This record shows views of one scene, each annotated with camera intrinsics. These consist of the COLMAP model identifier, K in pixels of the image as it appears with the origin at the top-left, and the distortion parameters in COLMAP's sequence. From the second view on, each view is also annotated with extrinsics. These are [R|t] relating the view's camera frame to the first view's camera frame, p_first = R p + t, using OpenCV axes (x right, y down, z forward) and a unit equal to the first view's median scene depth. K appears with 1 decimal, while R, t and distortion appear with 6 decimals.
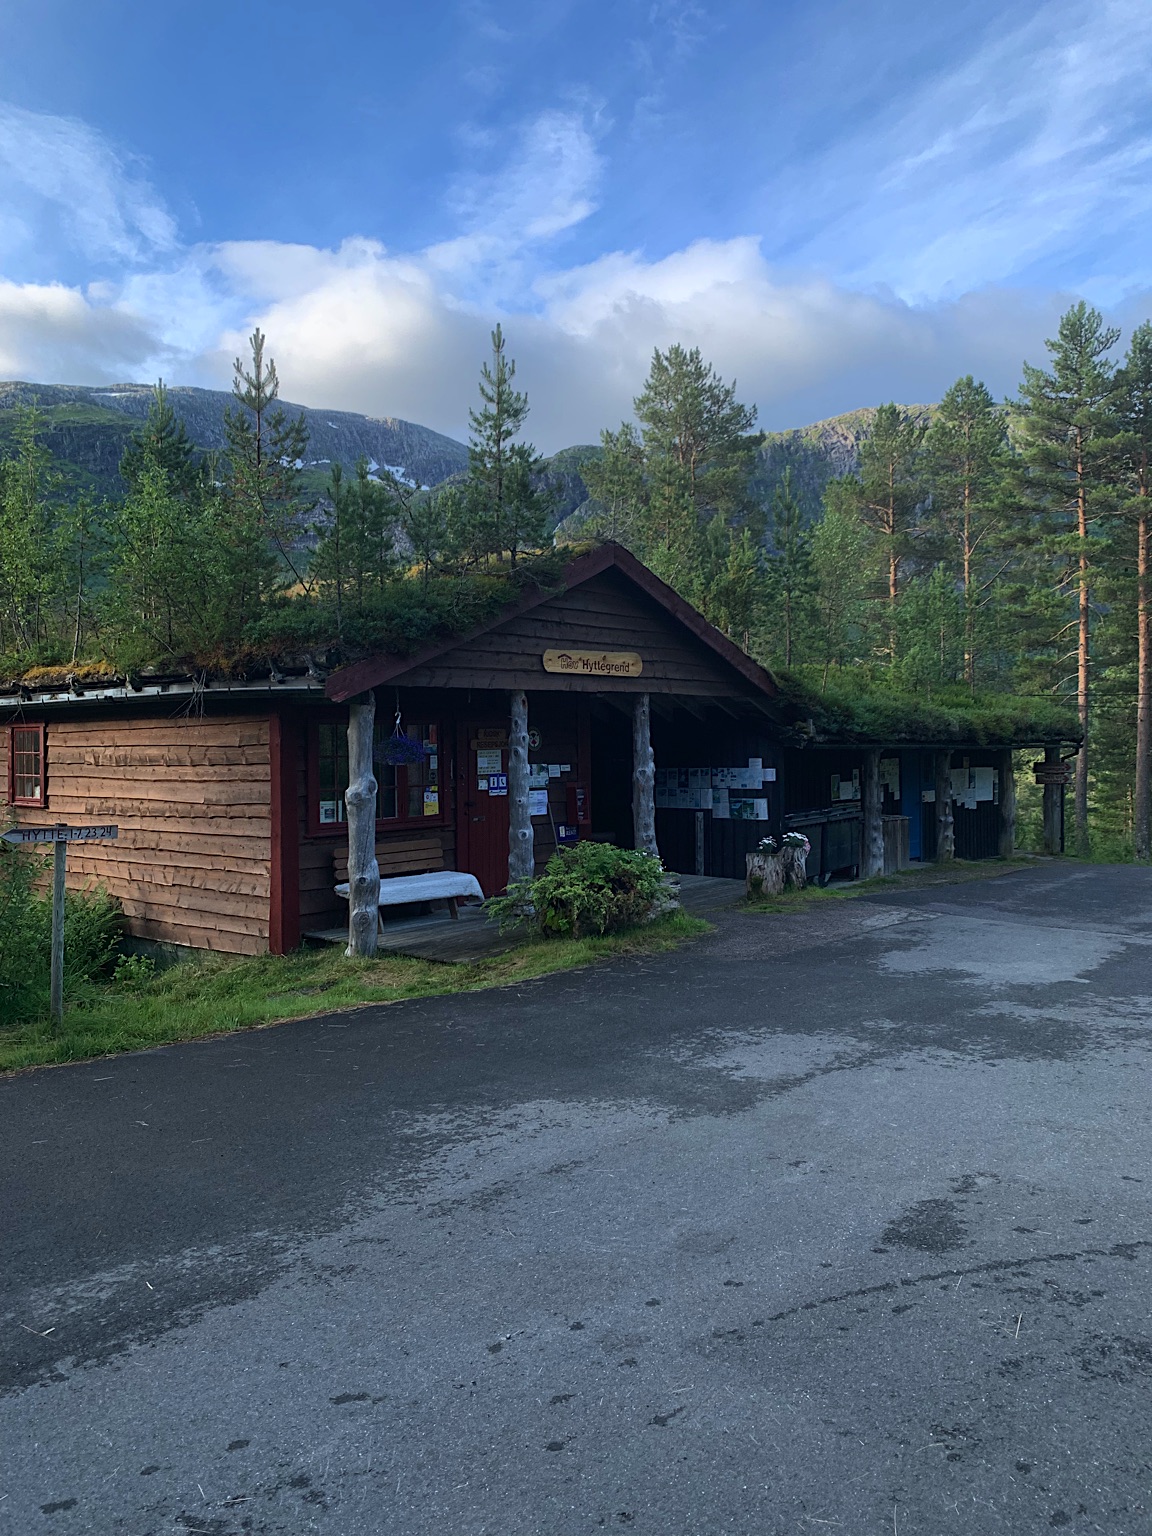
lens RADIAL K [[1170.8, 0, 575.9], [0, 1170.8, 761.9], [0, 0, 1]] dist [0.013033, 0.001221]
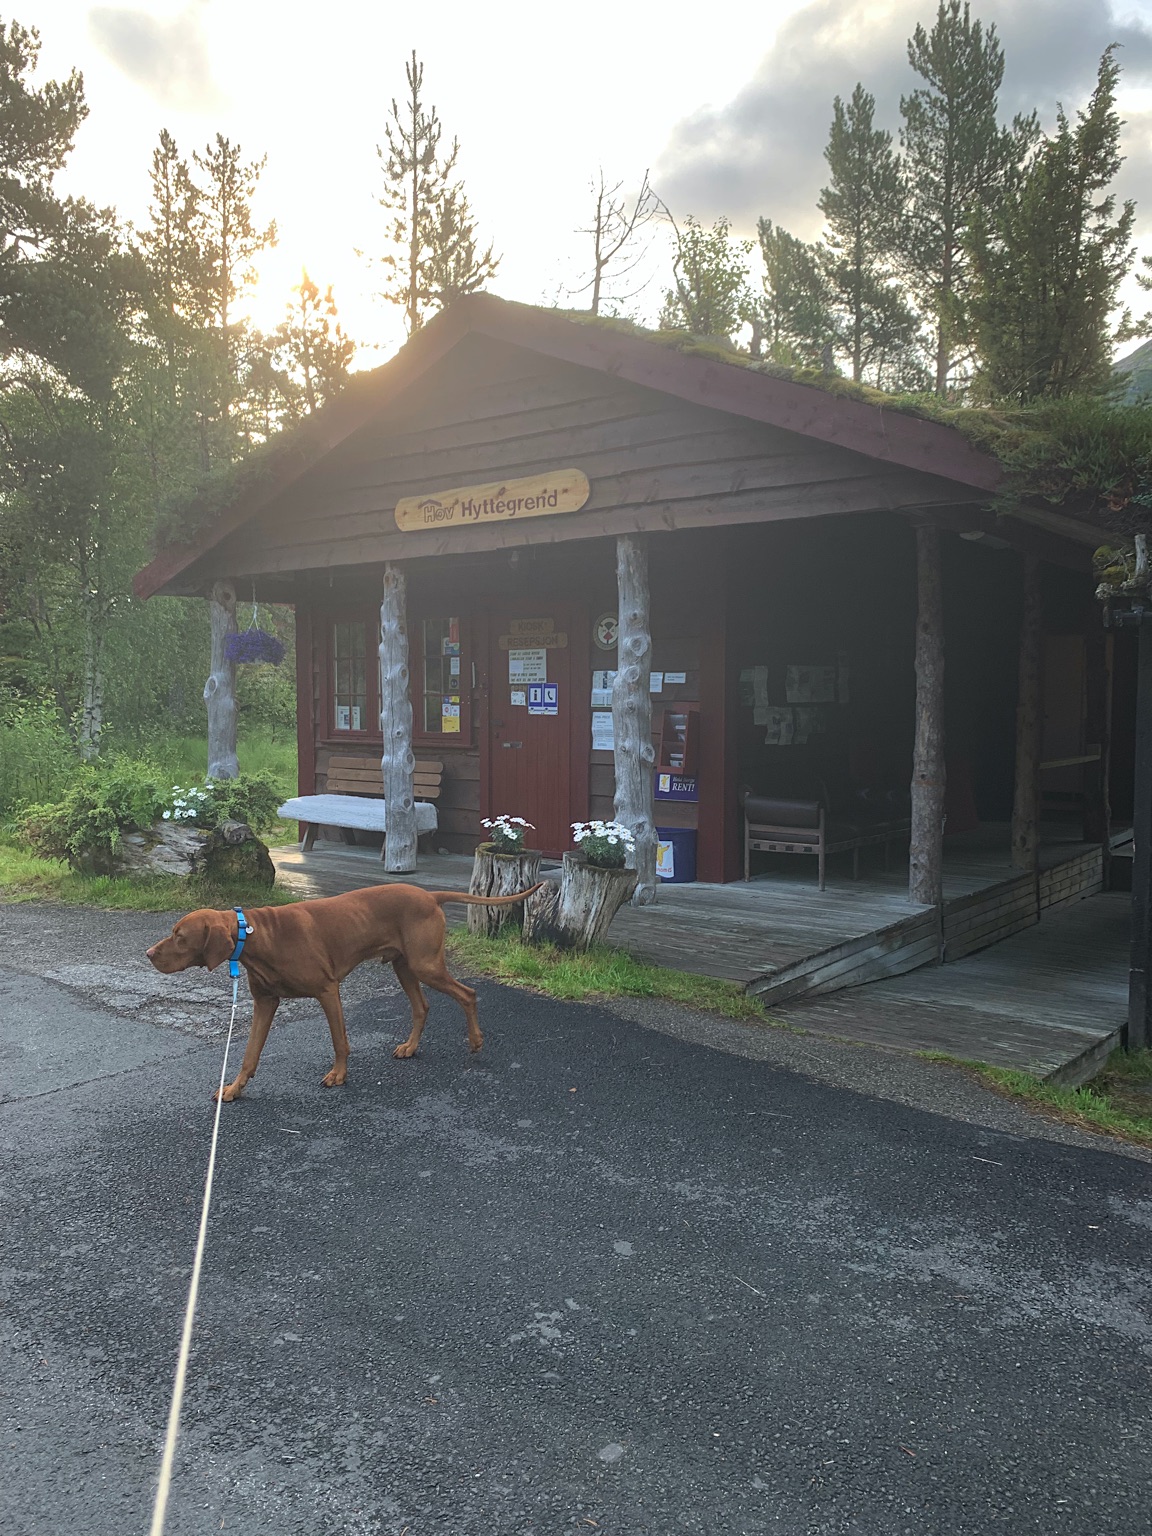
lens RADIAL K [[1170.8, 0, 576.7], [0, 1170.8, 769.6], [0, 0, 1]] dist [0.013033, 0.001221]
pose [[0.012444, 0.073867, -0.997190, 0.654745], [-0.023255, 0.997019, 0.073564, 0.009843], [0.999652, 0.022274, 0.014124, 1.053480]]
